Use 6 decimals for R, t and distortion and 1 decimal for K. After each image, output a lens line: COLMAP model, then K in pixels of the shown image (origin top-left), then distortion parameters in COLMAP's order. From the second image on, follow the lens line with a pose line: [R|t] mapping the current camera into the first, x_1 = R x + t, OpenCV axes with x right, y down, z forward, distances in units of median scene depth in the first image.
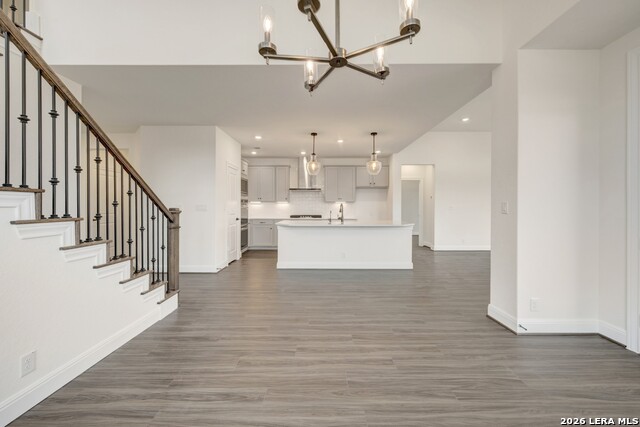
lens RADIAL K [[255.3, 0, 321.8], [0, 255.3, 209.3], [0, 0, 1]] dist [0.000619, -0.000104]
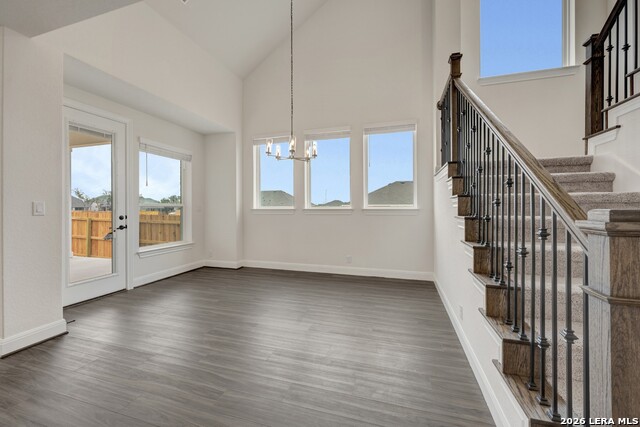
lens RADIAL K [[255.3, 0, 321.8], [0, 255.3, 209.3], [0, 0, 1]] dist [0.000619, -0.000104]
pose [[-0.956509, 0.001382, 0.291701, -0.447948], [0.006087, 0.999866, 0.015223, -0.011122], [-0.291640, 0.016337, -0.956389, 1.468651]]
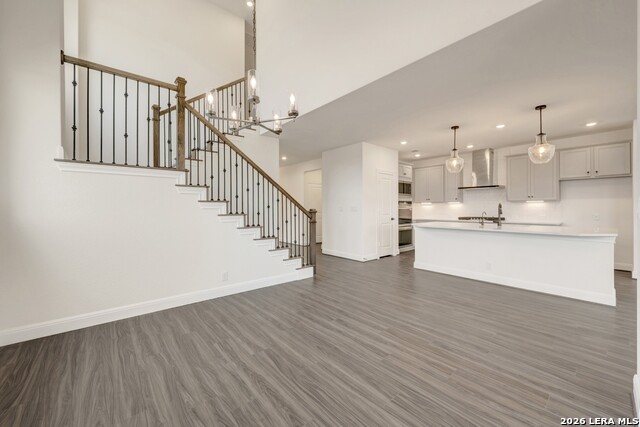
lens RADIAL K [[254.2, 0, 322.0], [0, 254.2, 212.9], [0, 0, 1]] dist [0.000211, 0.000021]
pose [[0.656625, 0.012454, -0.754115, 0.640314], [-0.003882, 0.999906, 0.013133, -0.001710], [0.754208, -0.005697, 0.656611, 0.085393]]
